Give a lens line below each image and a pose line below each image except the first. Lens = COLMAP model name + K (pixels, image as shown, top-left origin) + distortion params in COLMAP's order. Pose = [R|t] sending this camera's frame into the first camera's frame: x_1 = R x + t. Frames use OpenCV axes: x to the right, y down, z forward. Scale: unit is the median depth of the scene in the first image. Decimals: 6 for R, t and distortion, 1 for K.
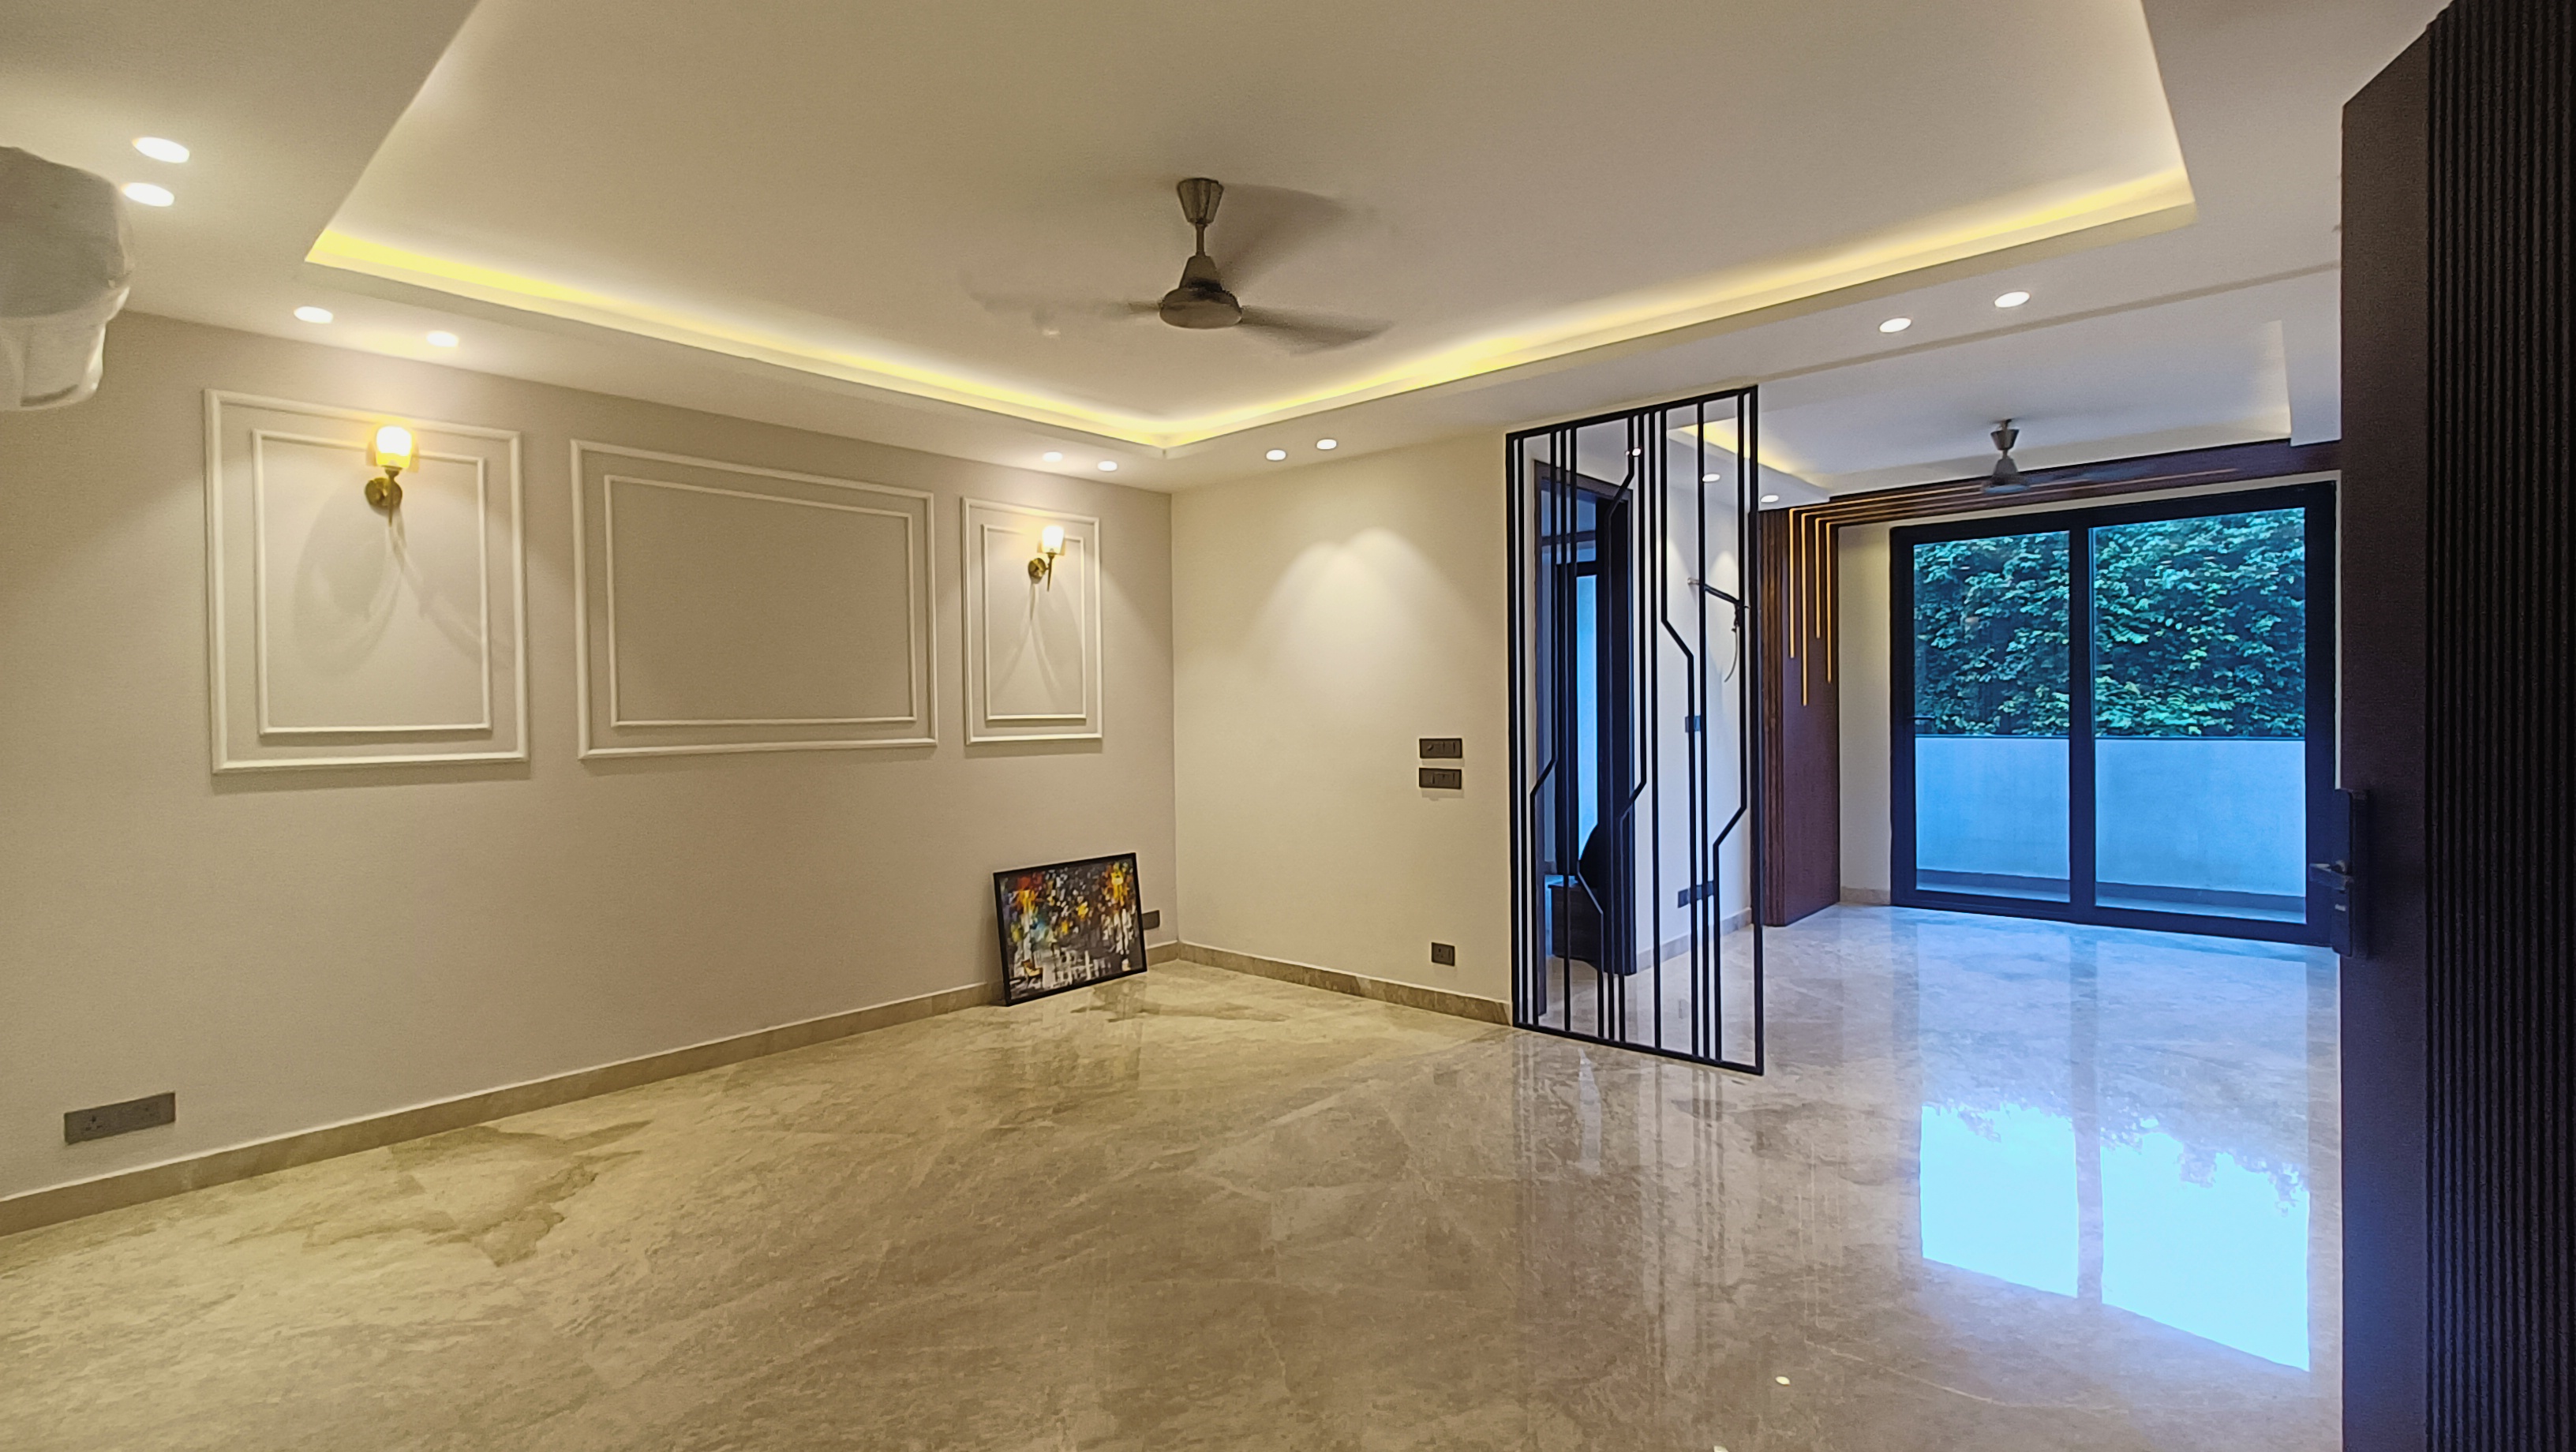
lens RADIAL K [[1166.2, 0, 1285.3], [0, 1166.2, 720.4], [0, 0, 1]] dist [0.002780, 0.001565]
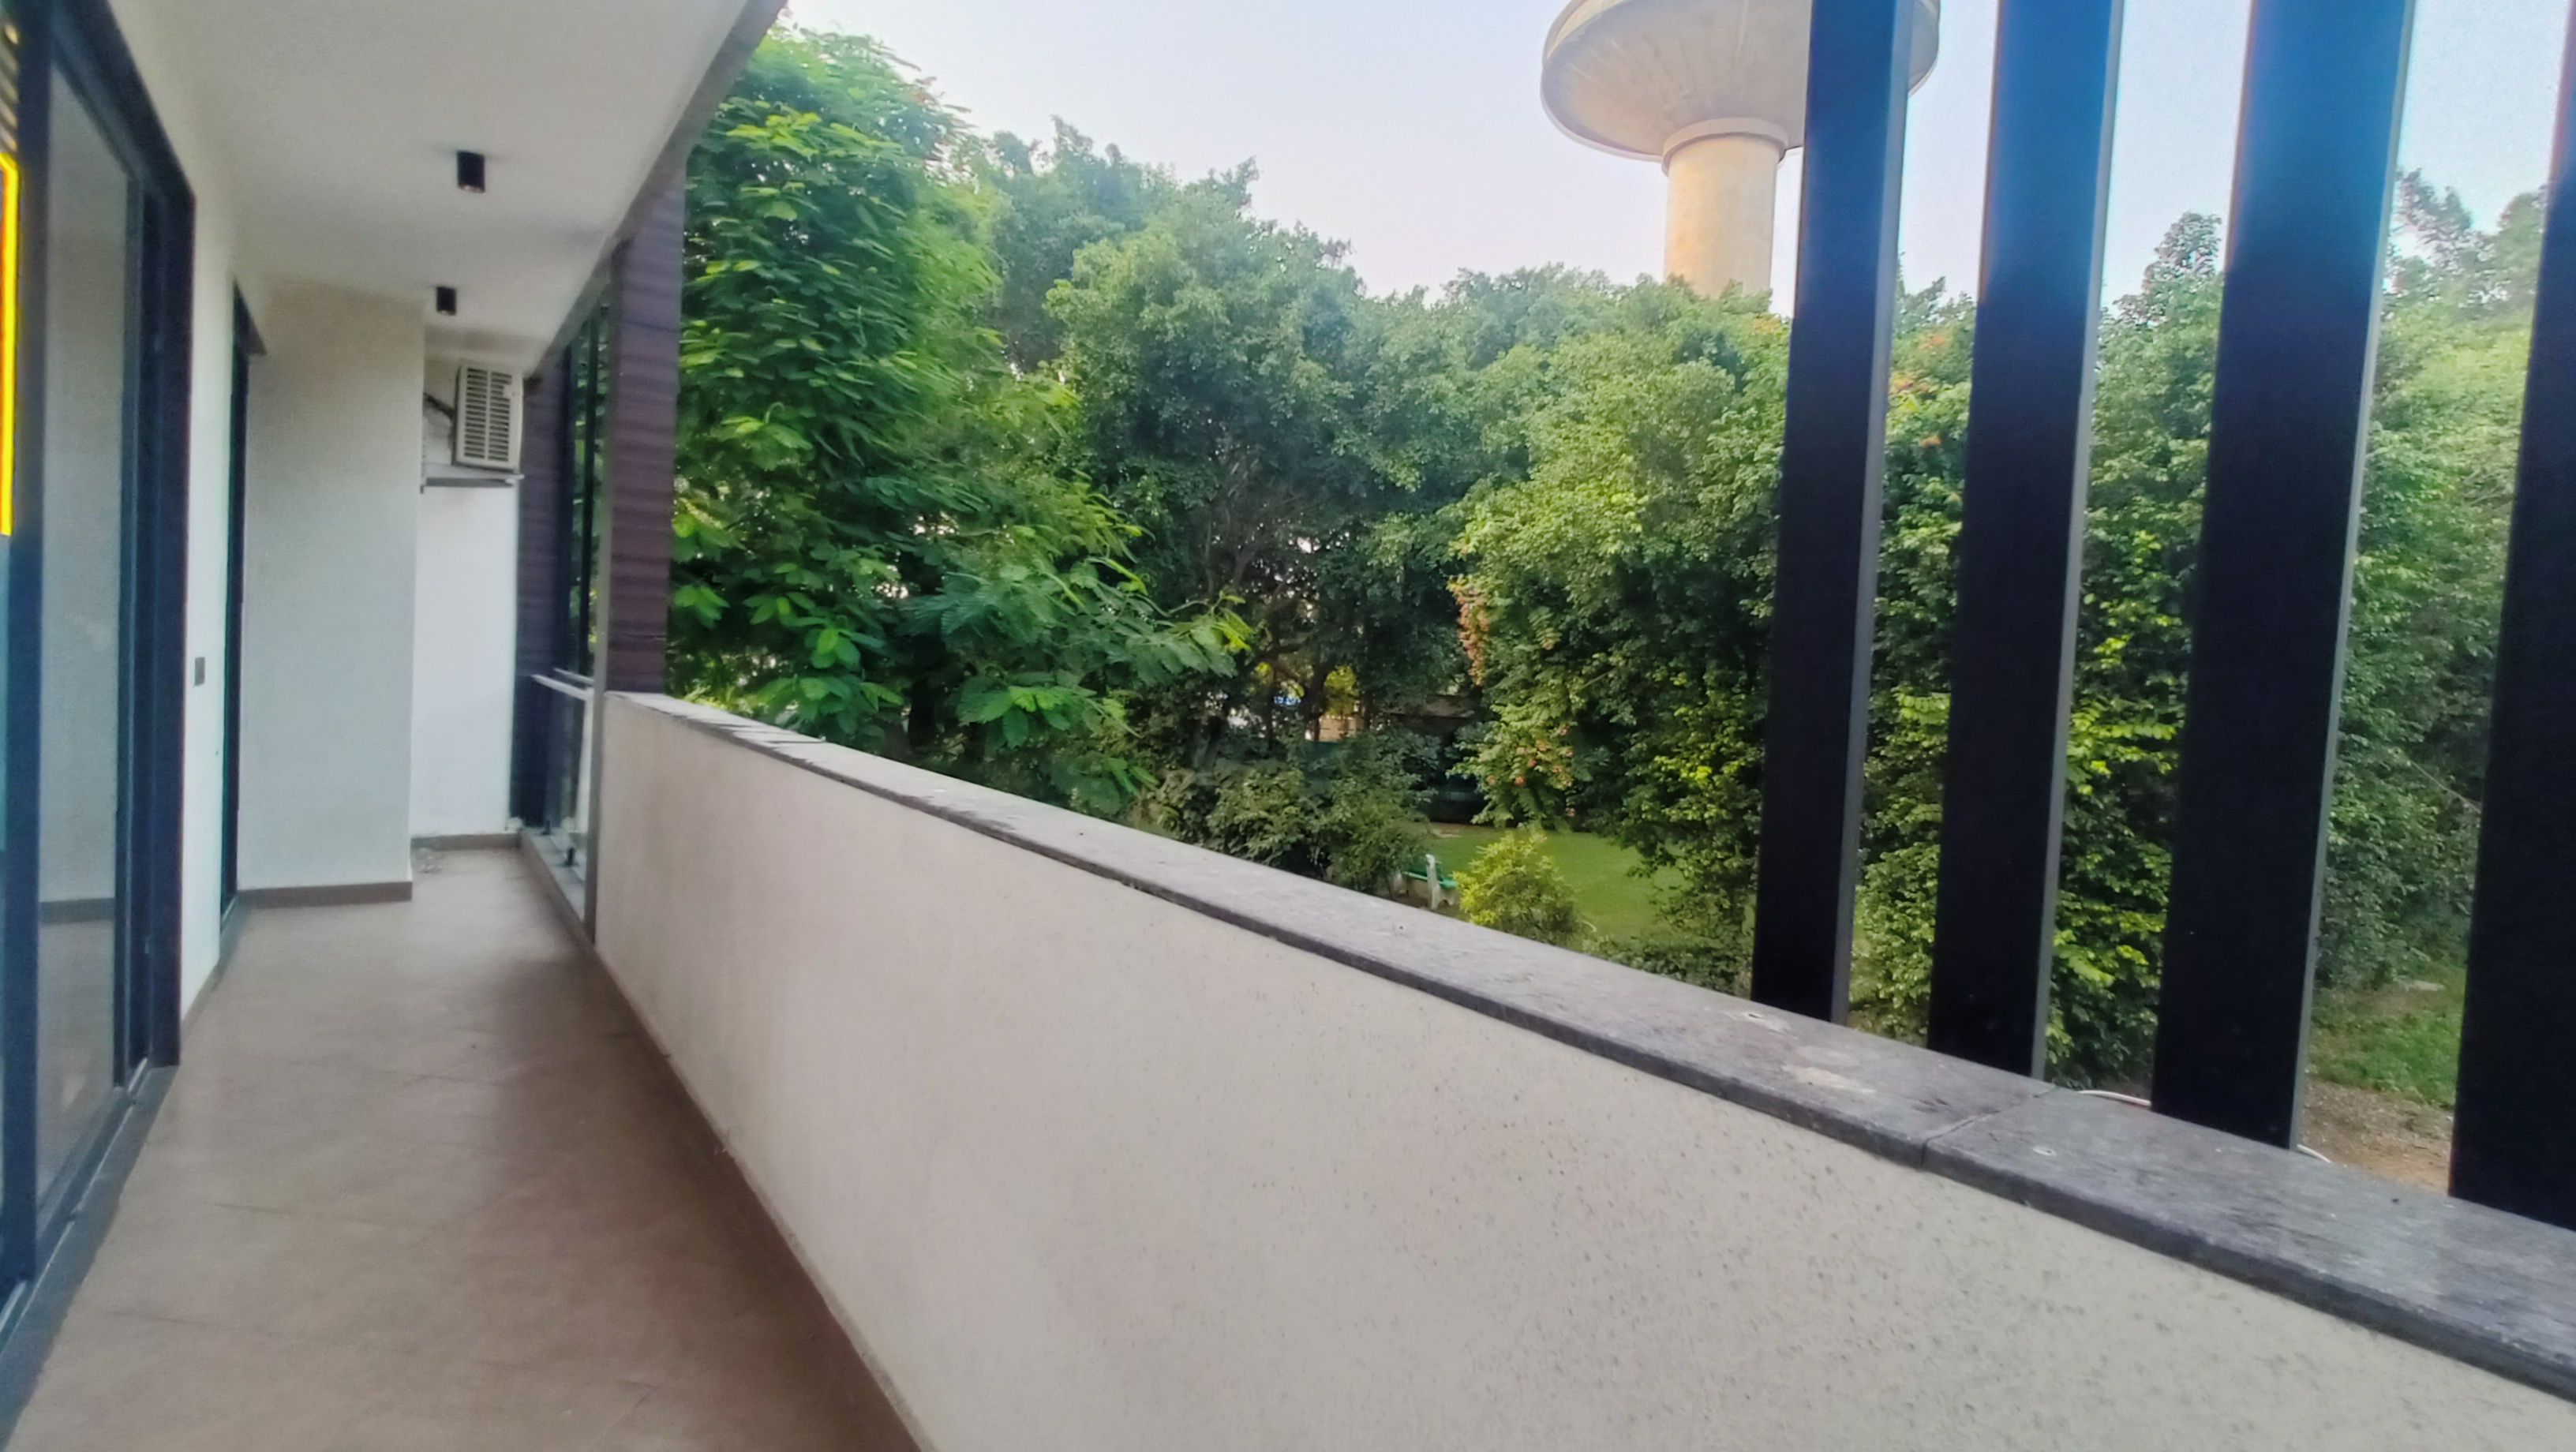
lens RADIAL K [[1166.2, 0, 1292.9], [0, 1166.2, 717.8], [0, 0, 1]] dist [0.002780, 0.001565]
pose [[0.981352, 0.073693, -0.177533, 0.463593], [-0.069106, 0.997099, 0.031893, -0.007950], [0.179369, -0.019029, 0.983598, 0.308749]]
